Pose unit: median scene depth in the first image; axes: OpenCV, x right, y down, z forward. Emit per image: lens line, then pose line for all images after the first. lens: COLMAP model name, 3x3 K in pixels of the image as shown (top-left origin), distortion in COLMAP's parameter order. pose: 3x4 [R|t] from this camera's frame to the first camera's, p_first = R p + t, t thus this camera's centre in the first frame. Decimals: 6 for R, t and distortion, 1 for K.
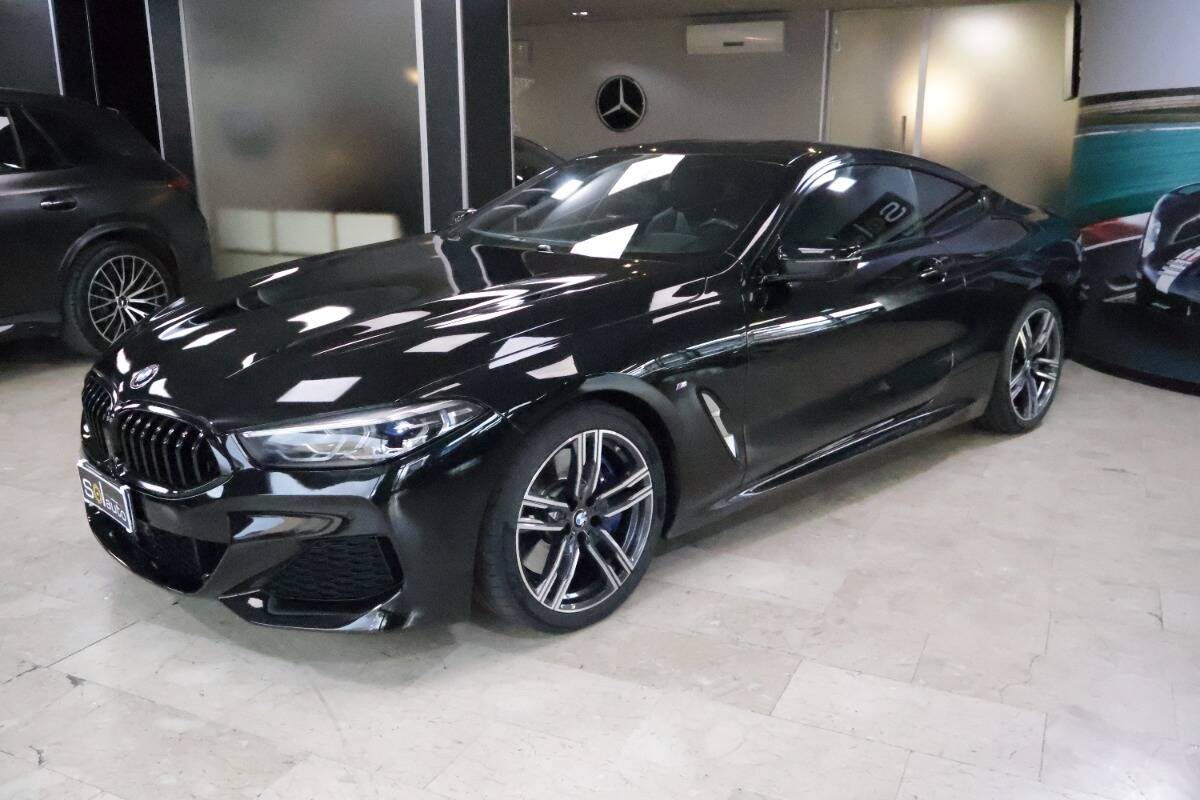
lens RADIAL K [[994.0, 0, 576.7], [0, 994.0, 400.5], [0, 0, 1]] dist [0.002200, 0.002107]
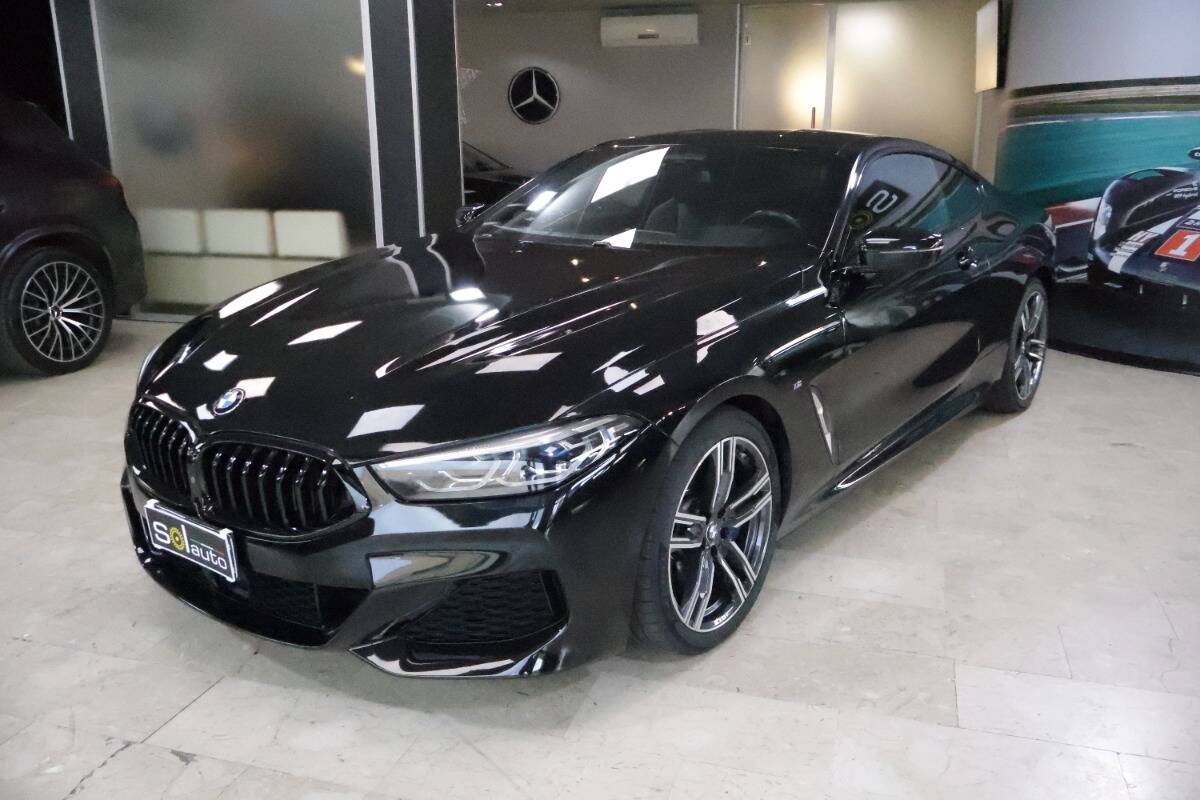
lens RADIAL K [[975.5, 0, 600.0], [0, 975.5, 400.0], [0, 0, 1]] dist [-0.007136, -0.001330]
pose [[0.989215, -0.045027, 0.139379, -0.109728], [0.043380, 0.998949, 0.014832, -0.012086], [-0.139901, -0.008626, 0.990128, 0.047307]]
